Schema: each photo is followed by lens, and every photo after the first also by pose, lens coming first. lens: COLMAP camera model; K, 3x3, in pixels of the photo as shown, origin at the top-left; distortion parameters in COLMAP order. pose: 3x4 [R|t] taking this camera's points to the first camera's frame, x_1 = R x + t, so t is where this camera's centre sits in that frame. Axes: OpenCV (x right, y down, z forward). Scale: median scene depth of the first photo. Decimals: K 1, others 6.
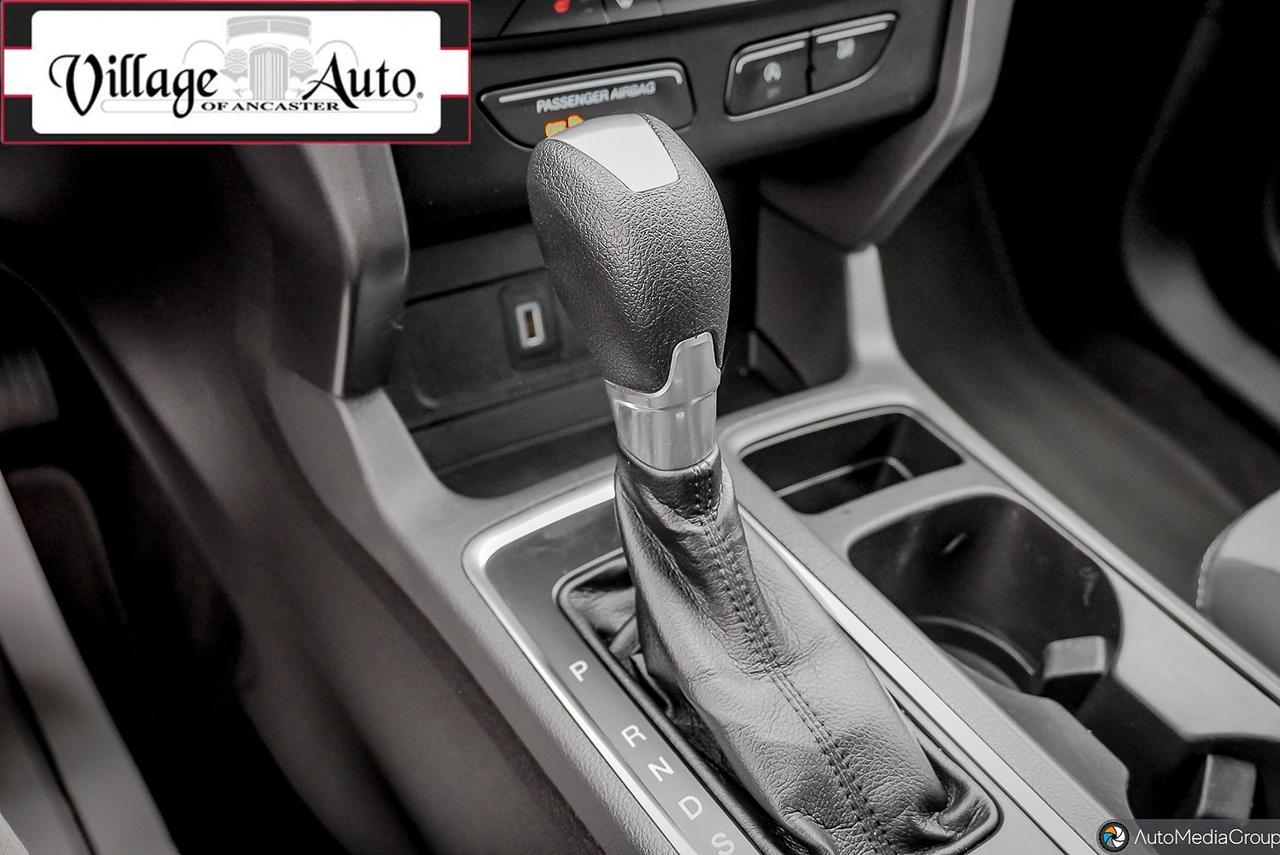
lens RADIAL K [[1414.3, 0, 649.1], [0, 1414.3, 429.8], [0, 0, 1]] dist [0.001700, 0.000000]
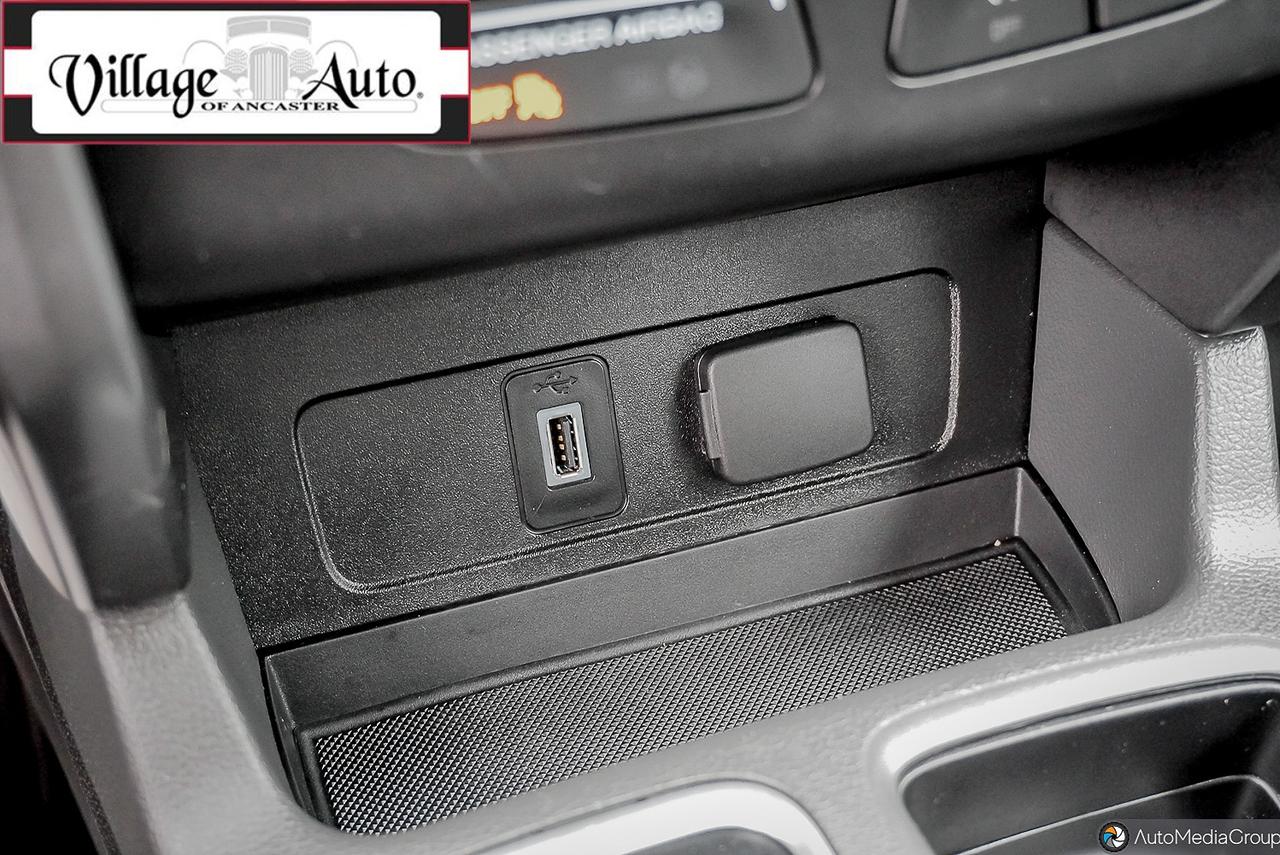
lens RADIAL K [[1956.5, 0, 642.7], [0, 1956.5, 433.0], [0, 0, 1]] dist [0.056414, 0.000000]
pose [[0.975183, 0.068919, -0.210399, 0.116762], [-0.067719, 0.997621, 0.012912, -0.108084], [0.210788, 0.001657, 0.977530, 0.352586]]
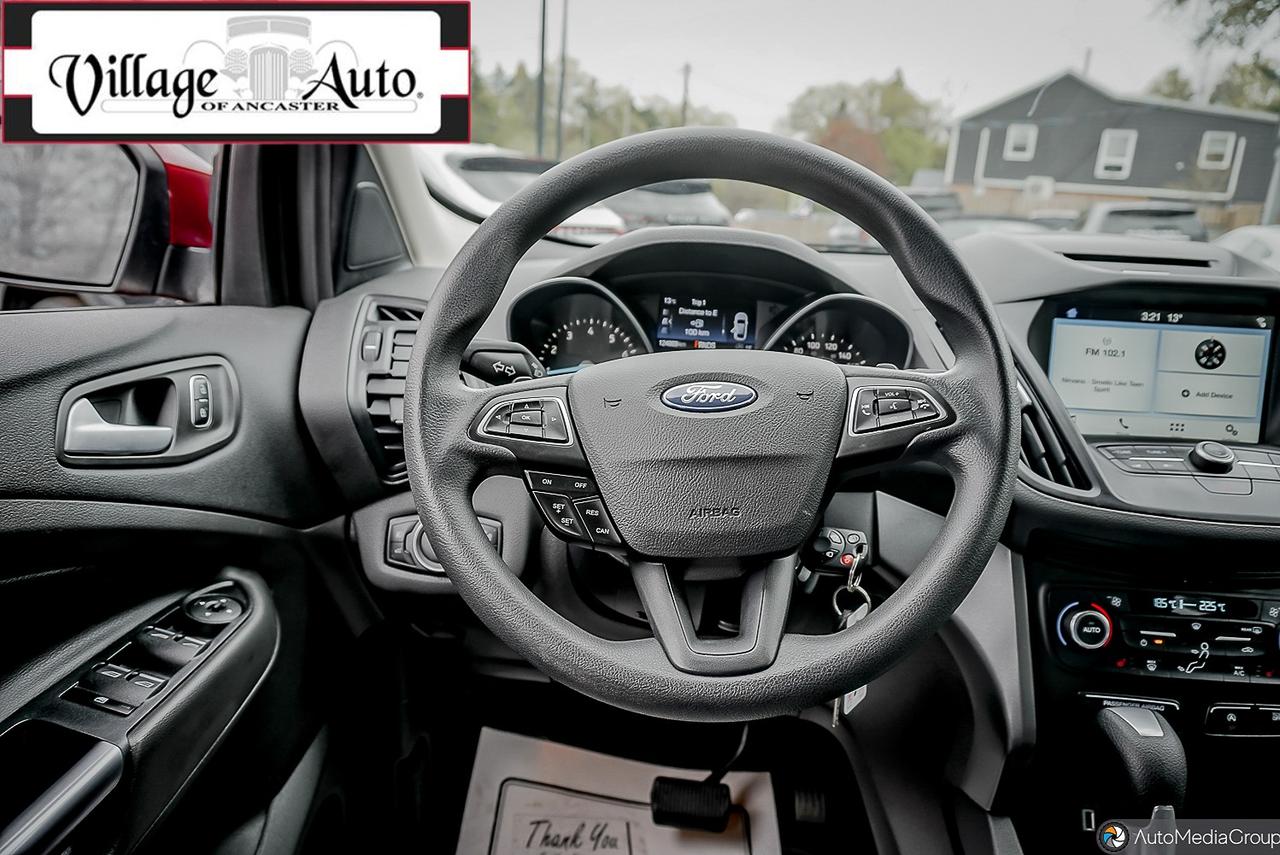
lens RADIAL K [[873.1, 0, 640.2], [0, 873.1, 439.2], [0, 0, 1]] dist [-0.024085, 0.016476]
pose [[0.817069, 0.054165, -0.573990, 0.084756], [-0.352807, 0.834381, -0.423480, 0.258500], [0.455989, 0.548521, 0.700856, -0.534803]]
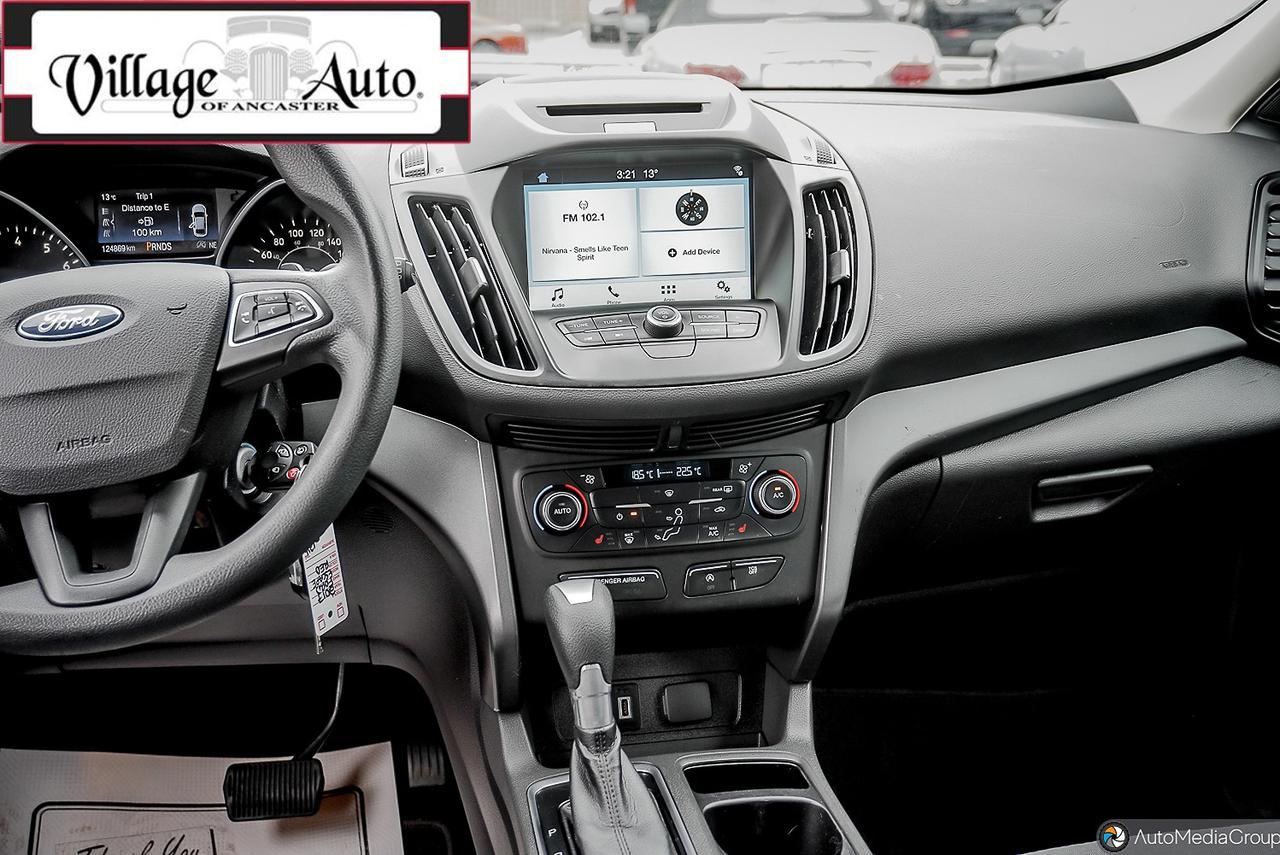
lens RADIAL K [[1287.8, 0, 643.9], [0, 1287.8, 433.6], [0, 0, 1]] dist [0.009581, 0.000000]
pose [[0.921243, -0.009933, -0.388861, 0.746409], [-0.160741, 0.900610, -0.403813, 0.346931], [0.354223, 0.434515, 0.828084, -0.725418]]
